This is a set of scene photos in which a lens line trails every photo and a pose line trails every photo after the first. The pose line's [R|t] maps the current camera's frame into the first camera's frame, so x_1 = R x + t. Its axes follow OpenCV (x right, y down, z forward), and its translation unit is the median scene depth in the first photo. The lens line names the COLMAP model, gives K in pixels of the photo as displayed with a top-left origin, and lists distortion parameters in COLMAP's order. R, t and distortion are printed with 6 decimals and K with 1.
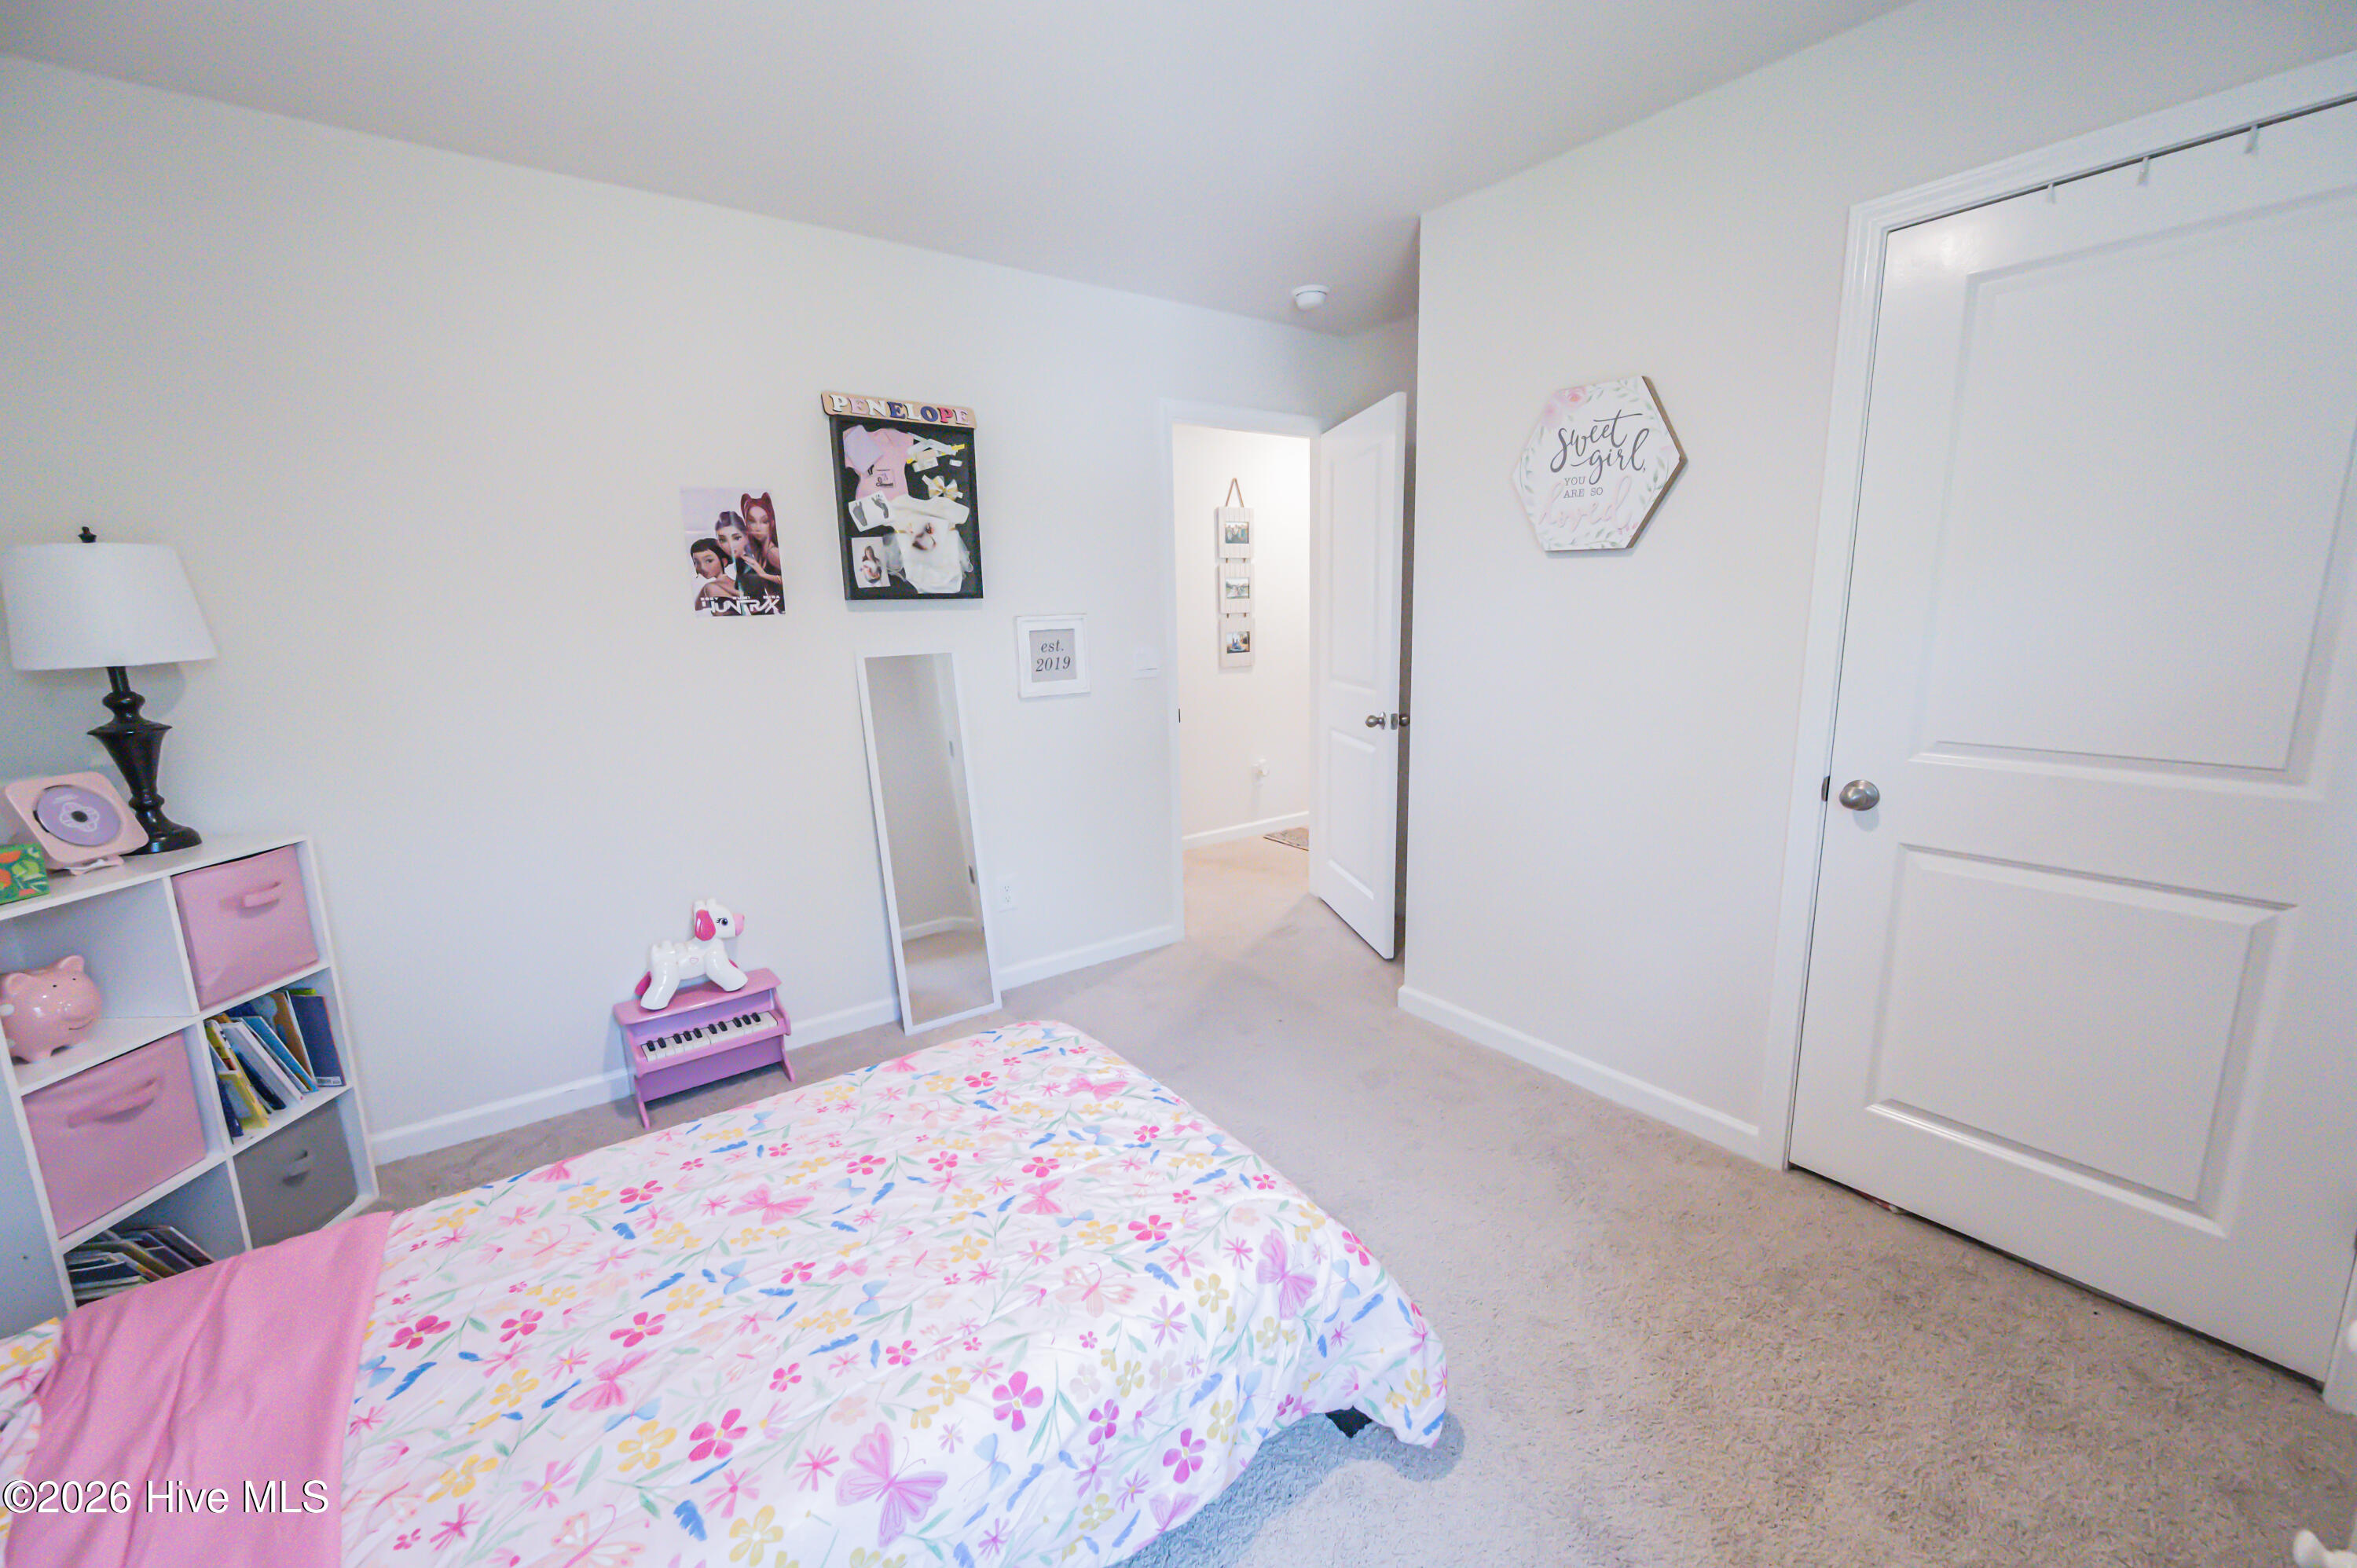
lens RADIAL K [[921.8, 0, 1181.9], [0, 921.8, 785.6], [0, 0, 1]] dist [-0.001364, 0.000258]
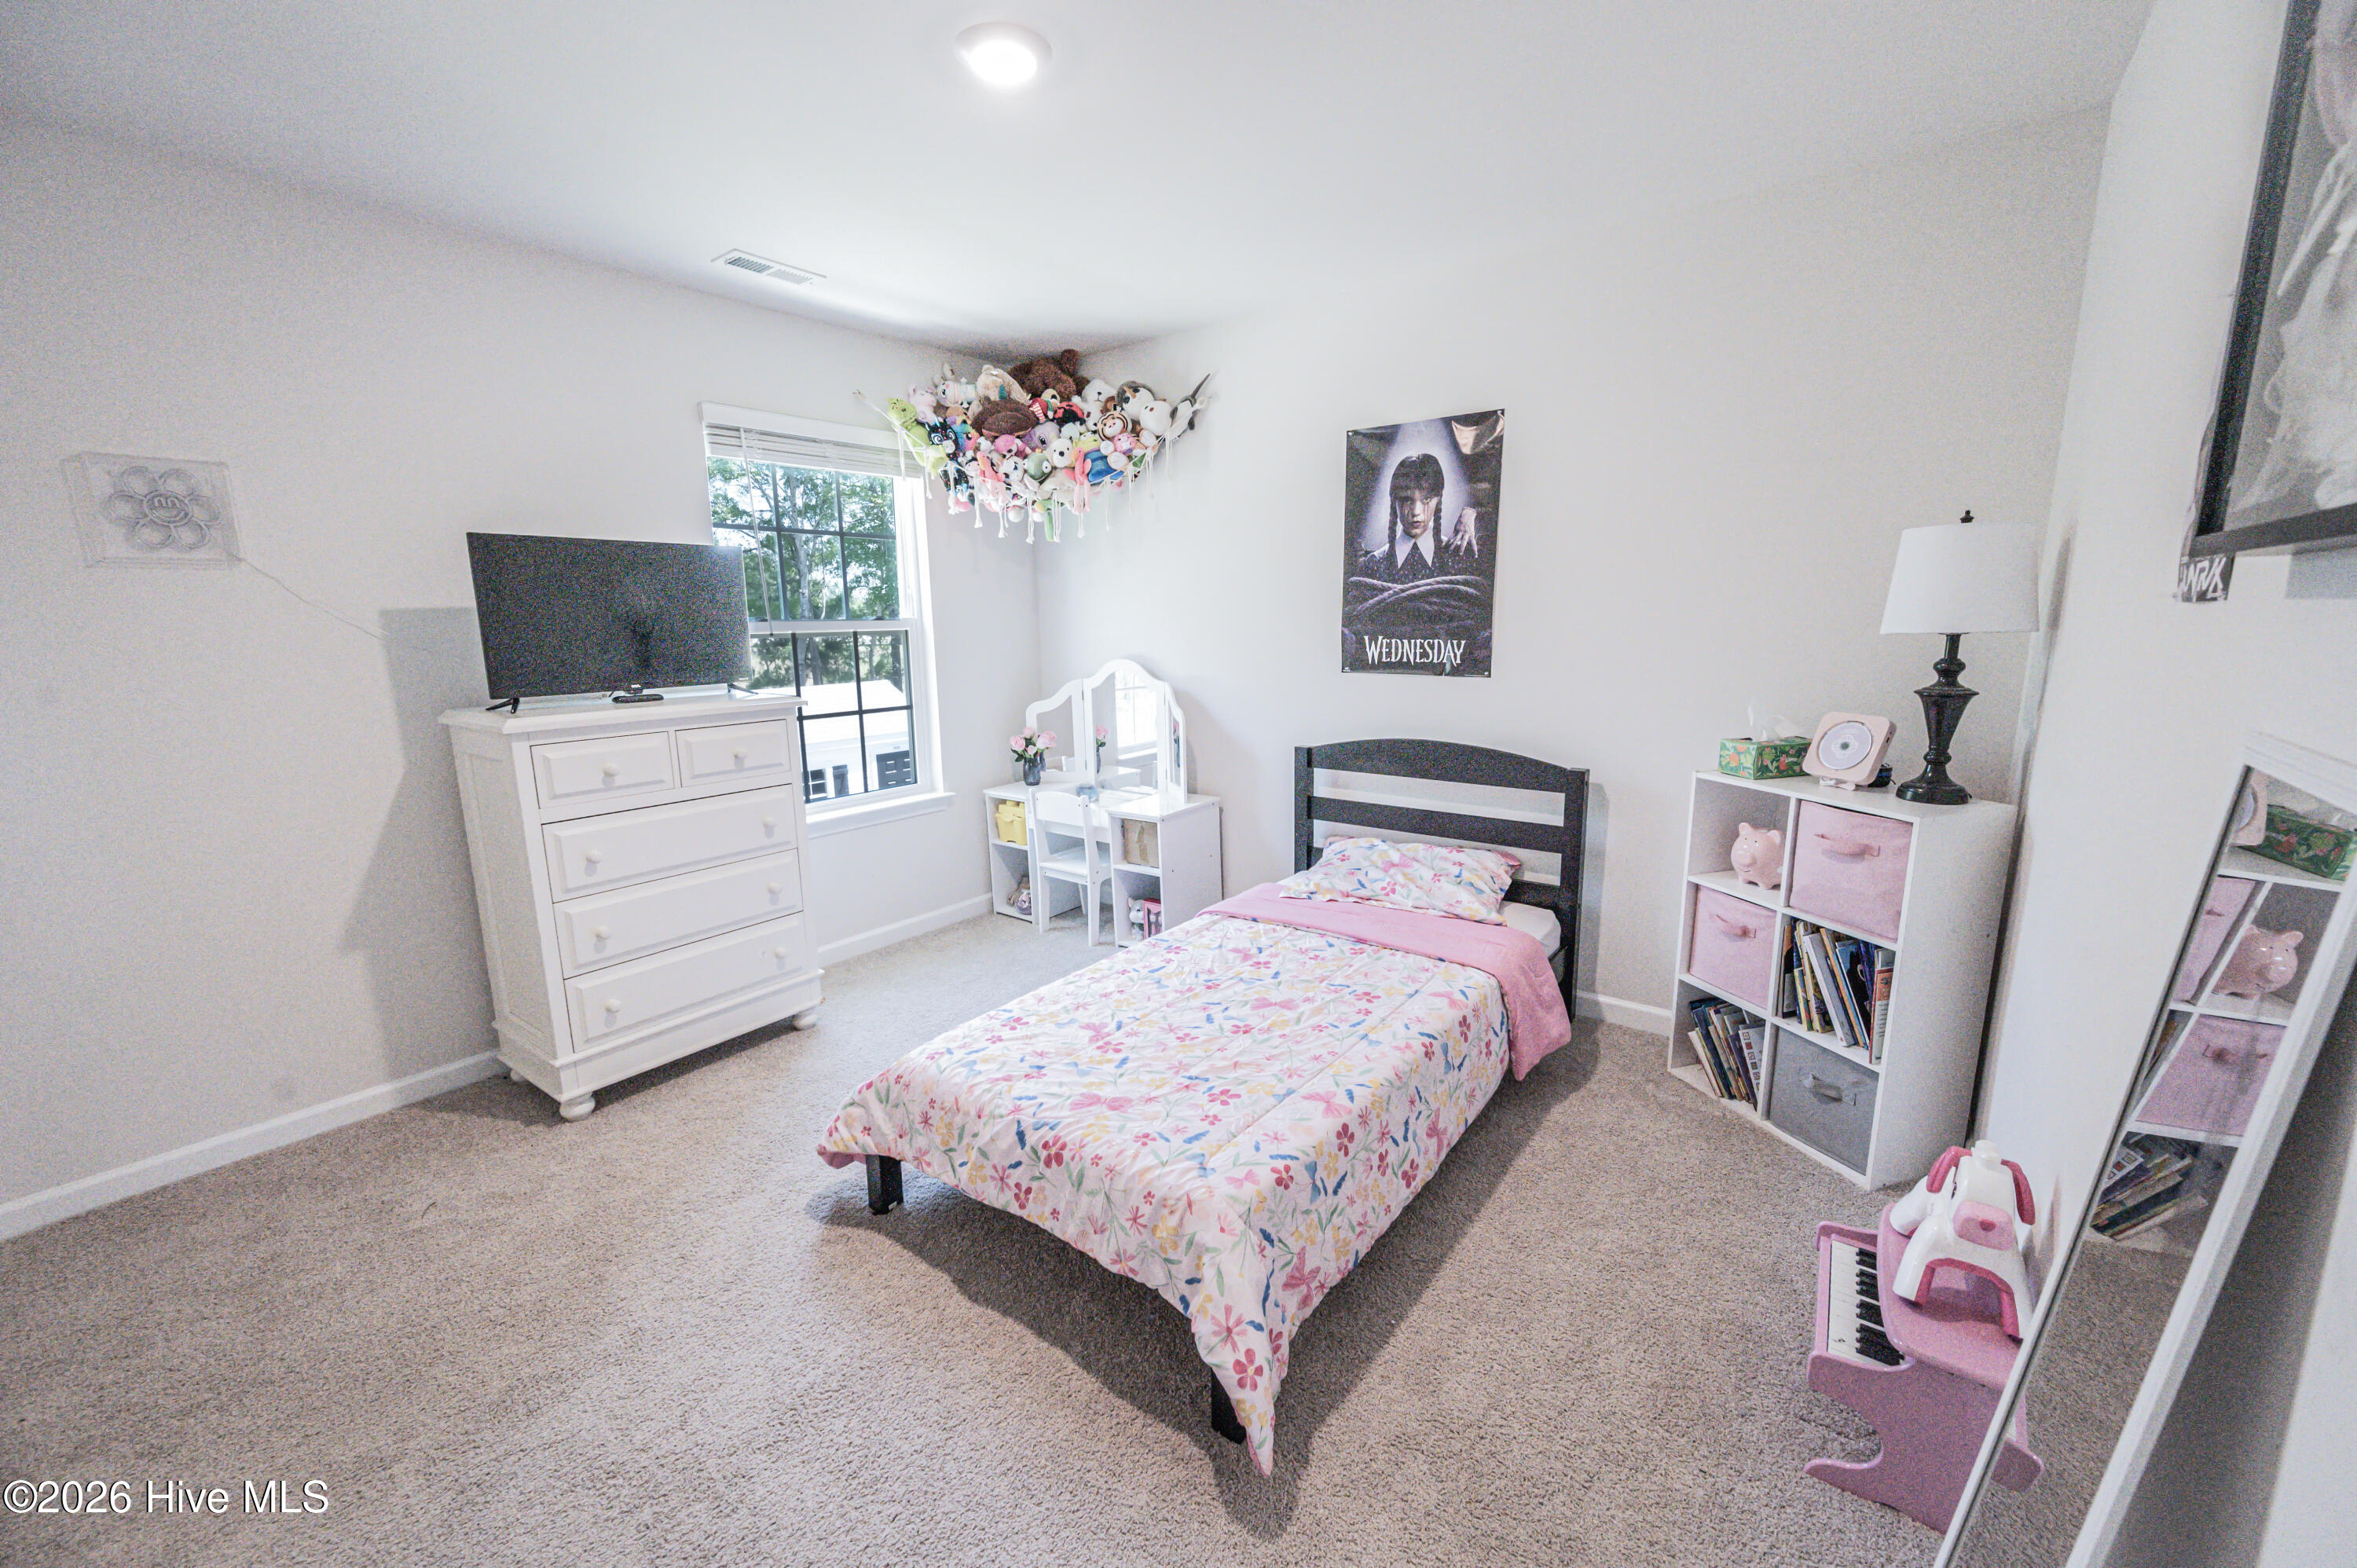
lens RADIAL K [[921.8, 0, 1181.9], [0, 921.8, 785.6], [0, 0, 1]] dist [-0.001364, 0.000258]
pose [[-0.959553, 0.086580, -0.267883, 0.060560], [-0.016451, 0.932666, 0.360365, -0.361114], [0.281046, 0.350196, -0.893519, 1.877409]]
